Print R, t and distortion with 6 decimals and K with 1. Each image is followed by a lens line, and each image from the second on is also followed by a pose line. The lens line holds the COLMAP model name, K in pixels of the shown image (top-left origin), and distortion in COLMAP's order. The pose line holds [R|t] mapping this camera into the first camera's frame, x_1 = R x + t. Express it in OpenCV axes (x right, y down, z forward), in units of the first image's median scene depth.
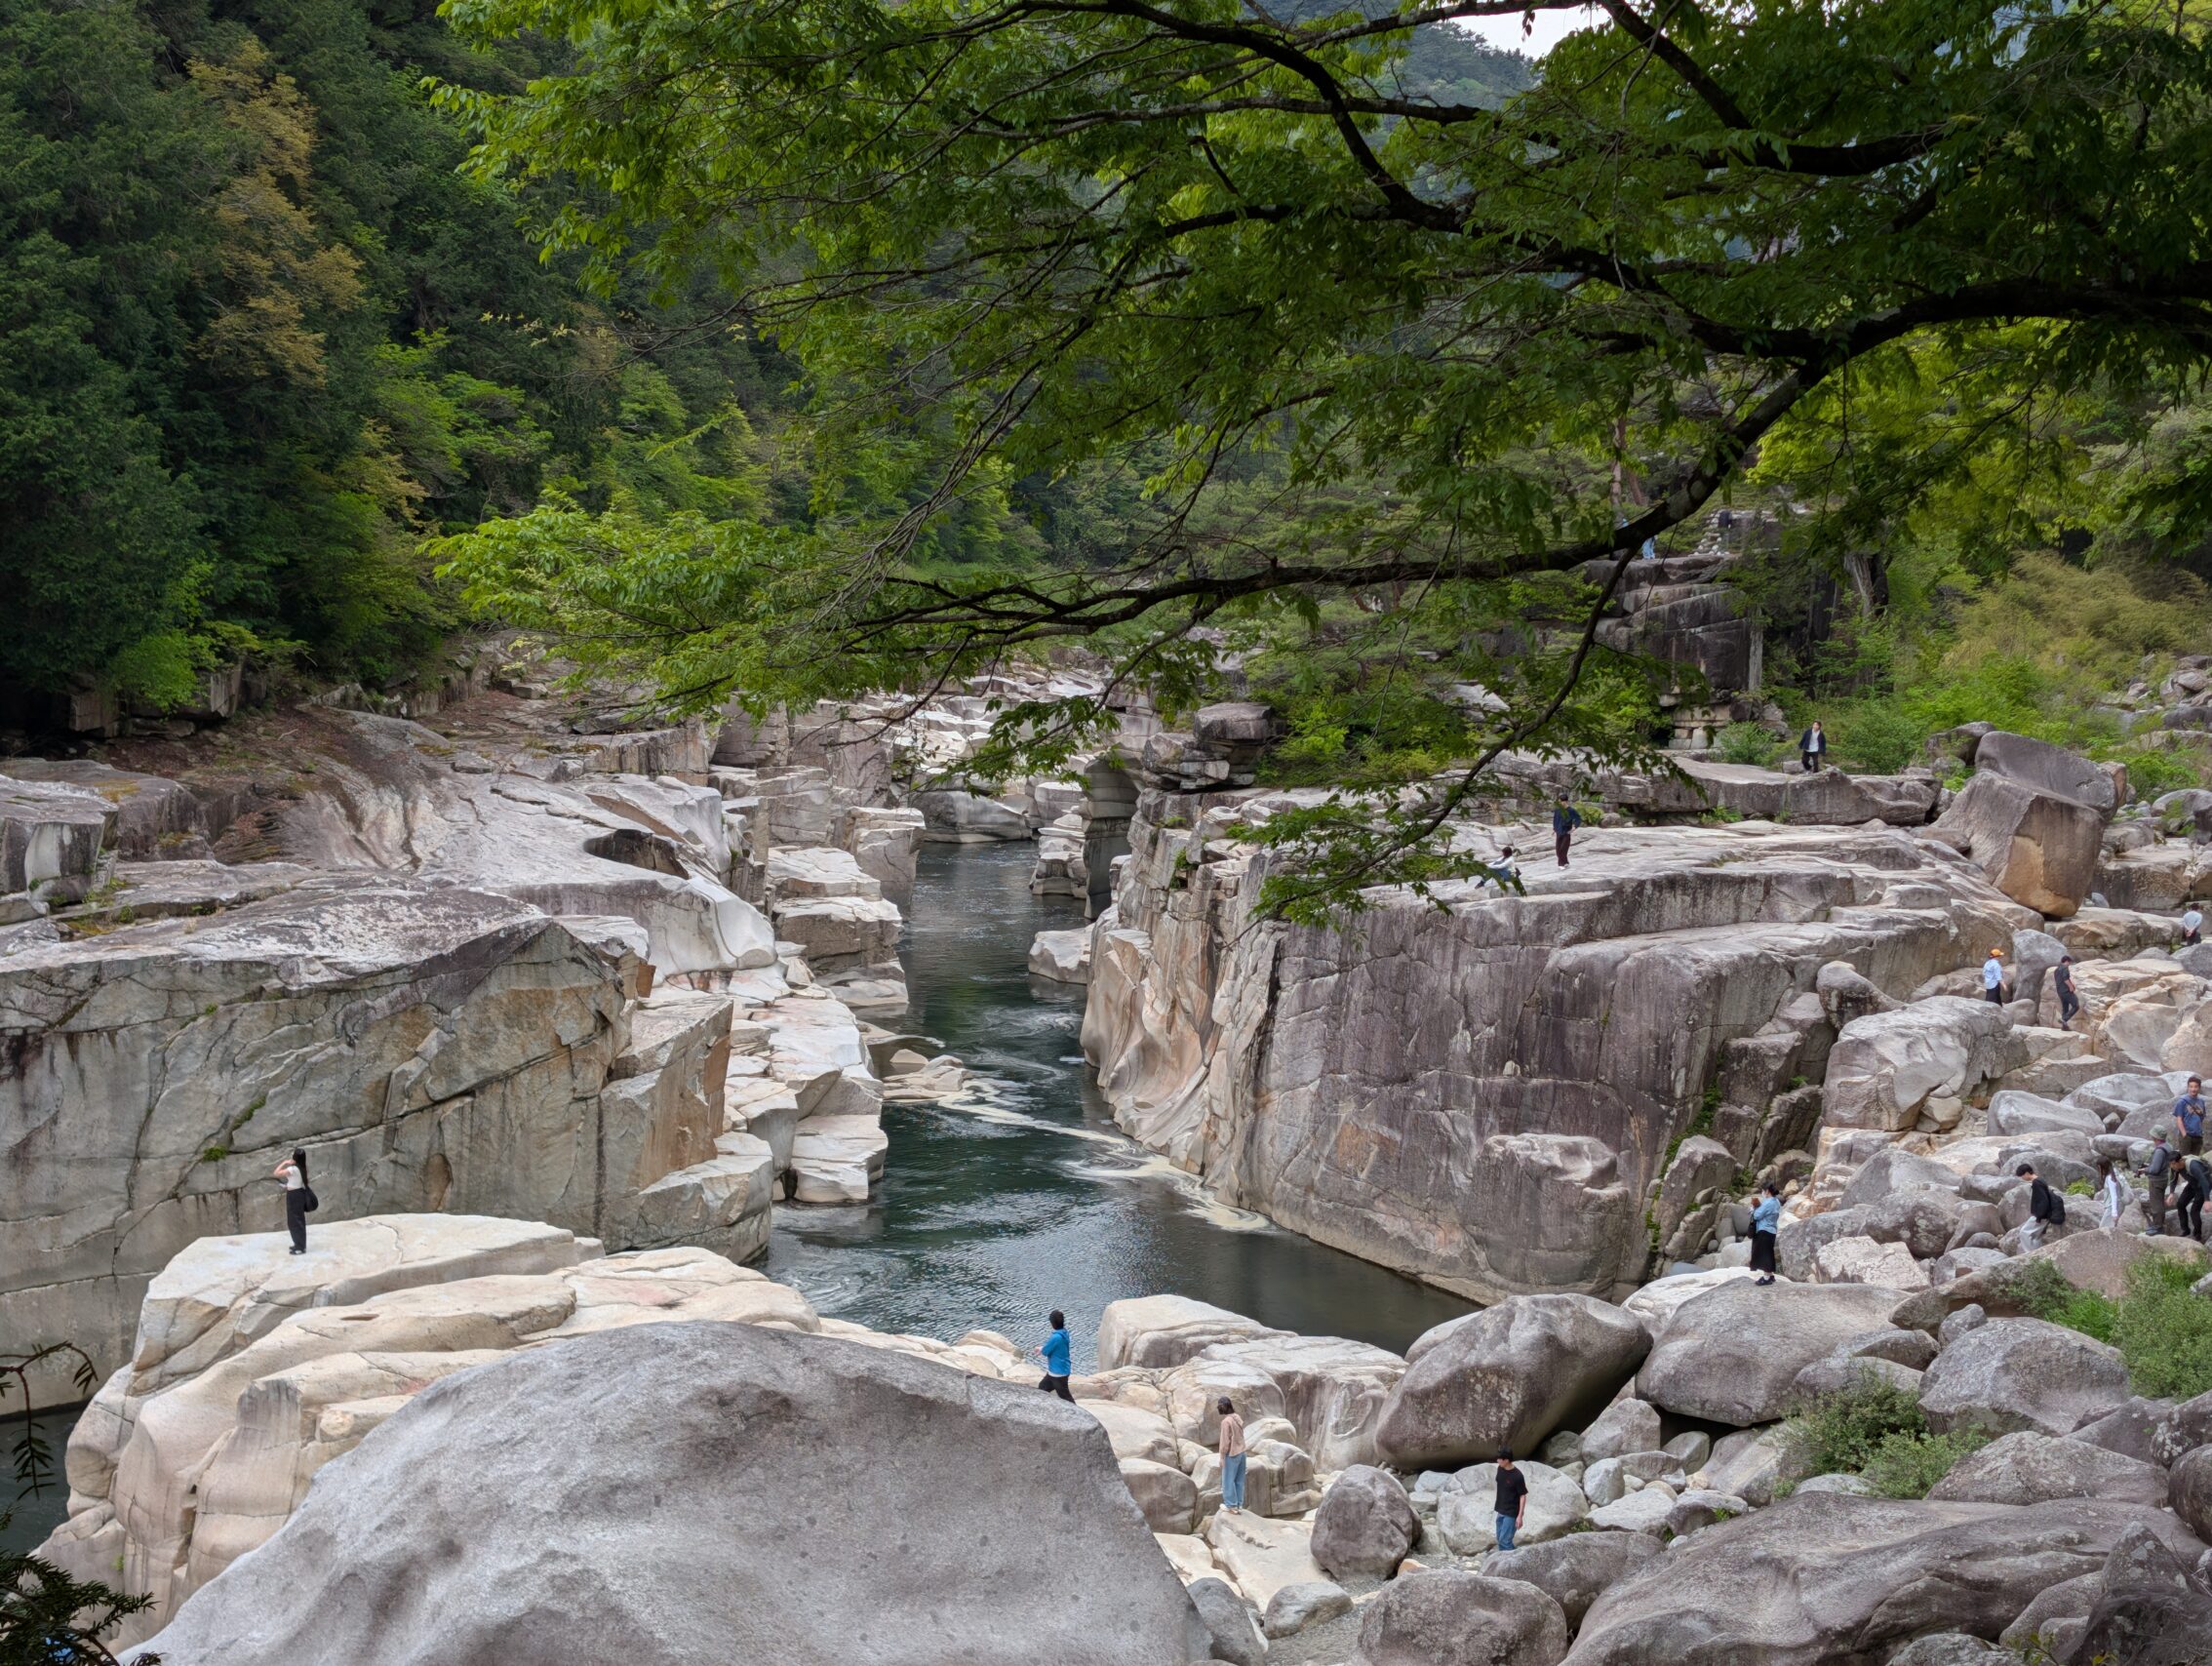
lens RADIAL K [[1555.1, 0, 1106.2], [0, 1555.1, 830.5], [0, 0, 1]] dist [0.000132, 0.000044]
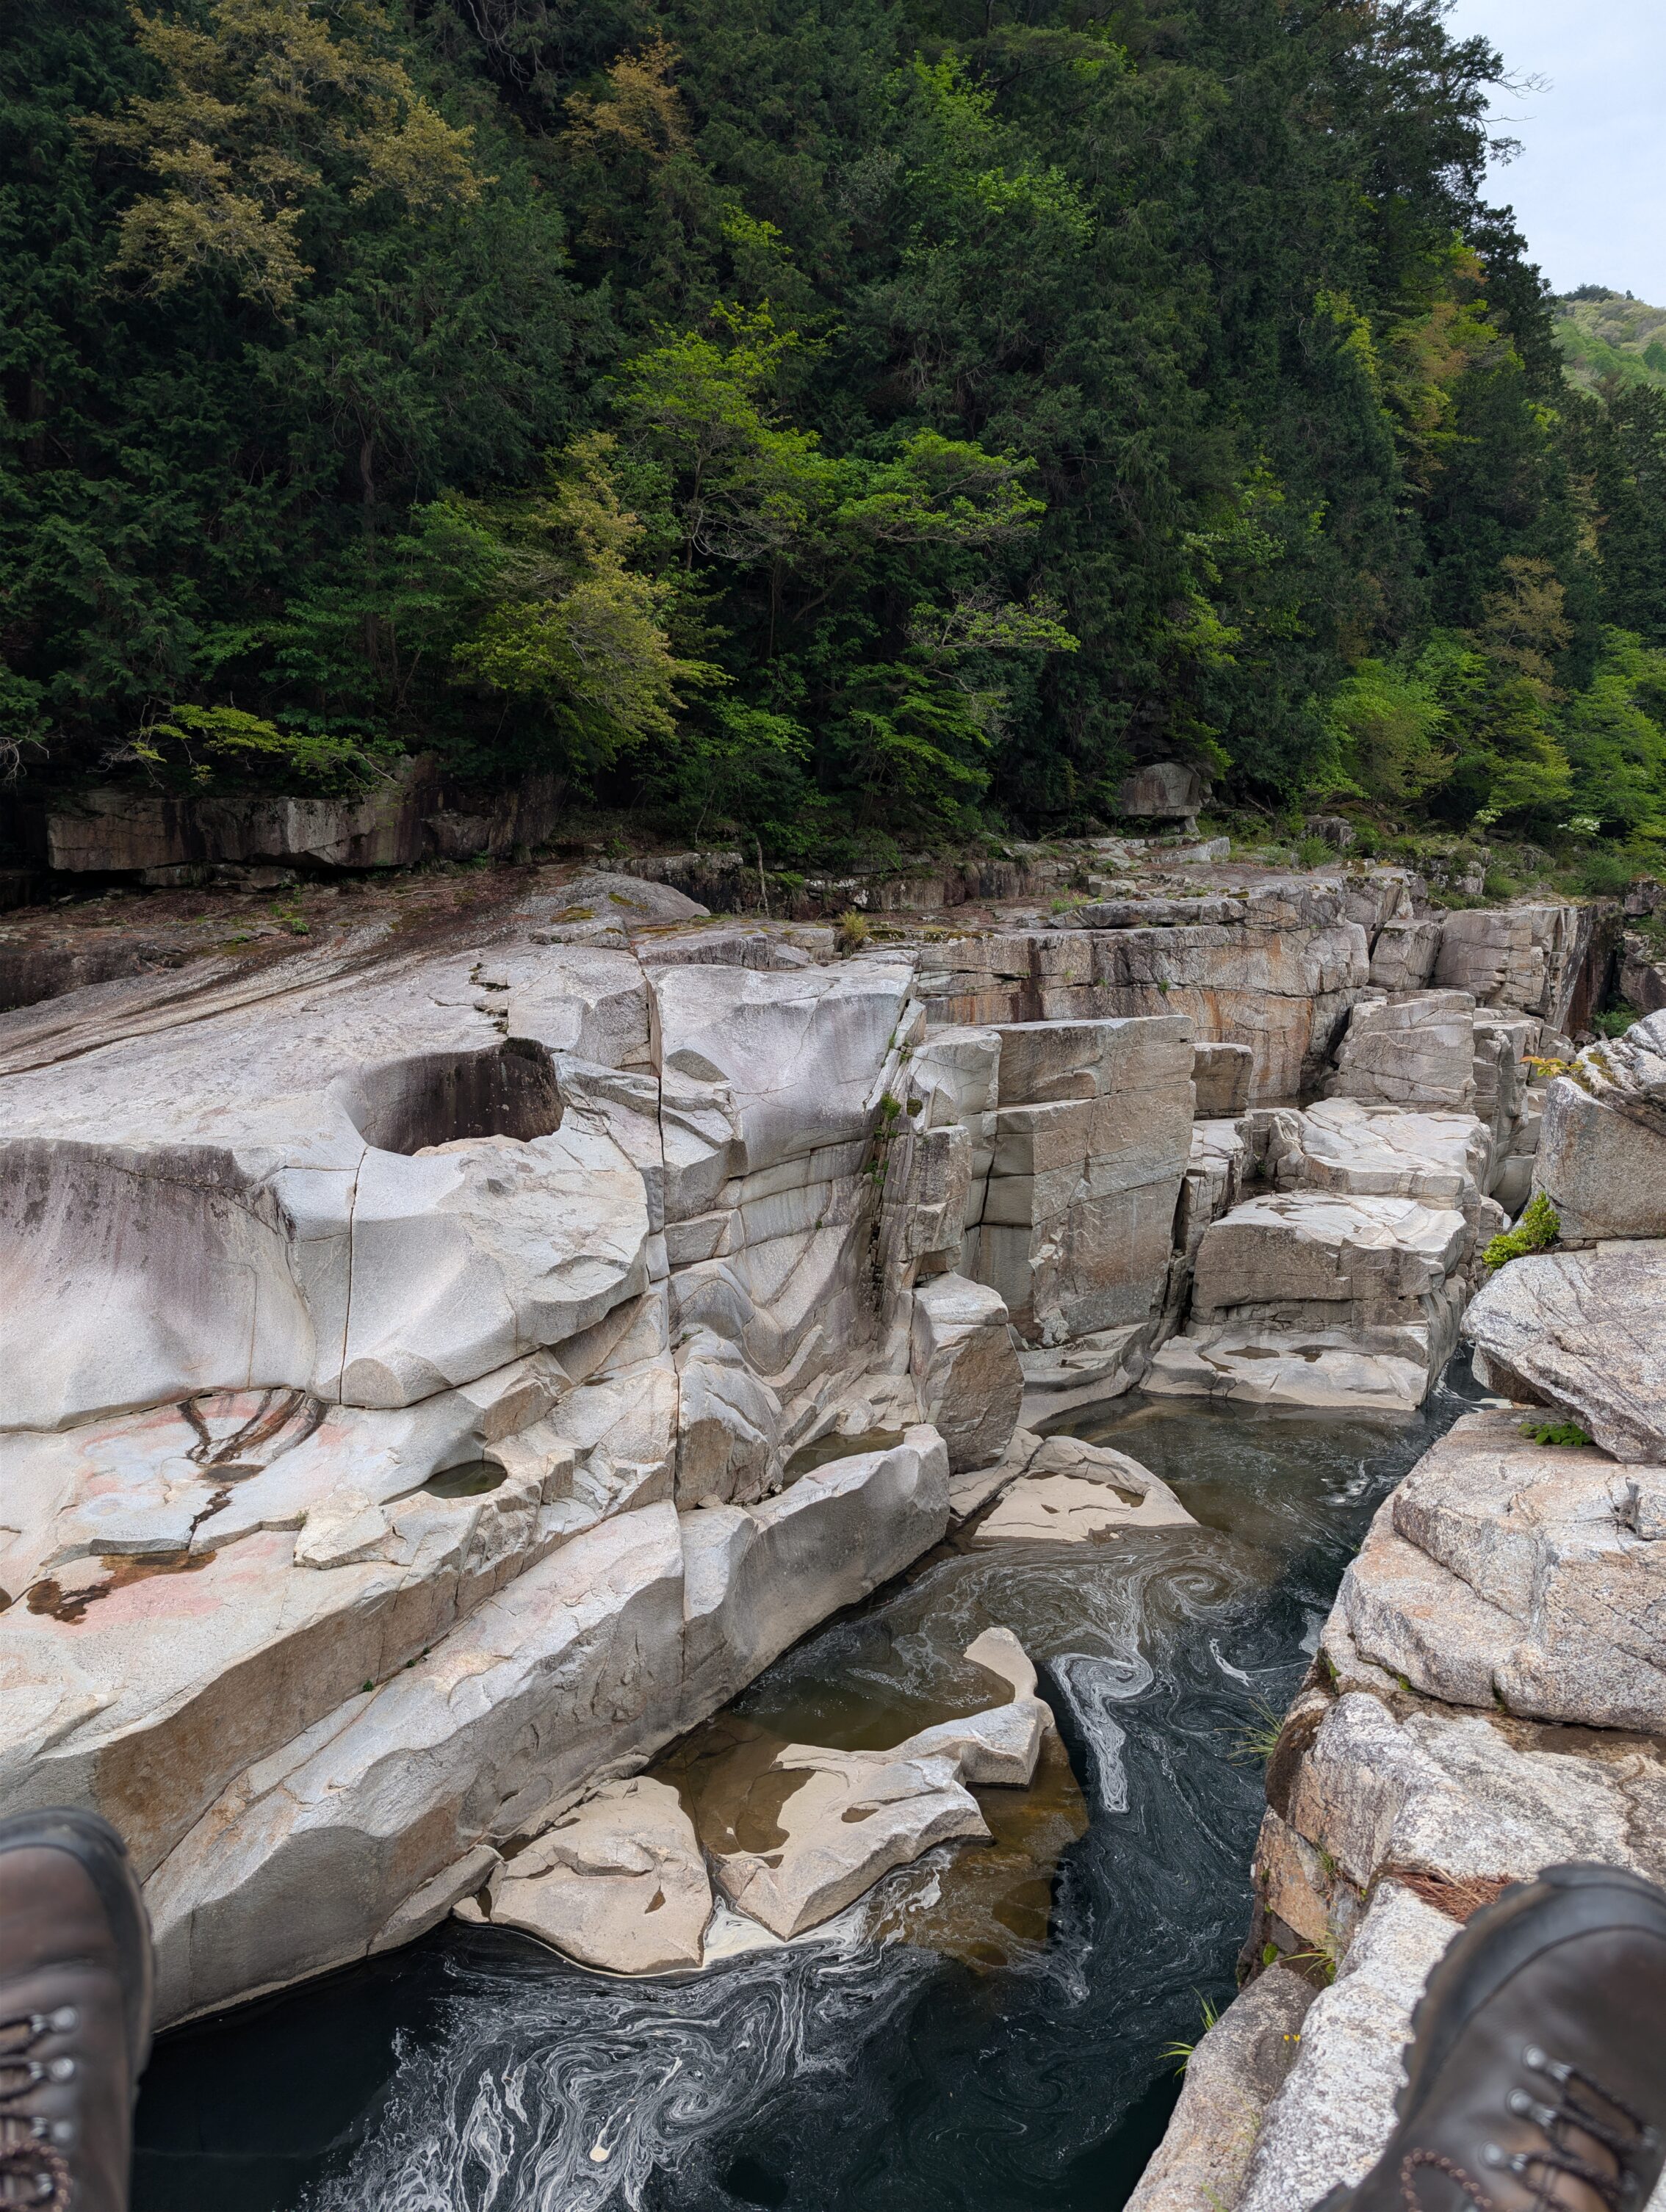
lens RADIAL K [[1555.2, 0, 832.2], [0, 1555.2, 1106.5], [0, 0, 1]] dist [0.000132, 0.000044]
pose [[0.760646, 0.070234, -0.645356, 0.051670], [-0.057914, 0.997508, 0.040298, -0.003575], [0.646578, 0.006723, 0.762818, 0.401724]]
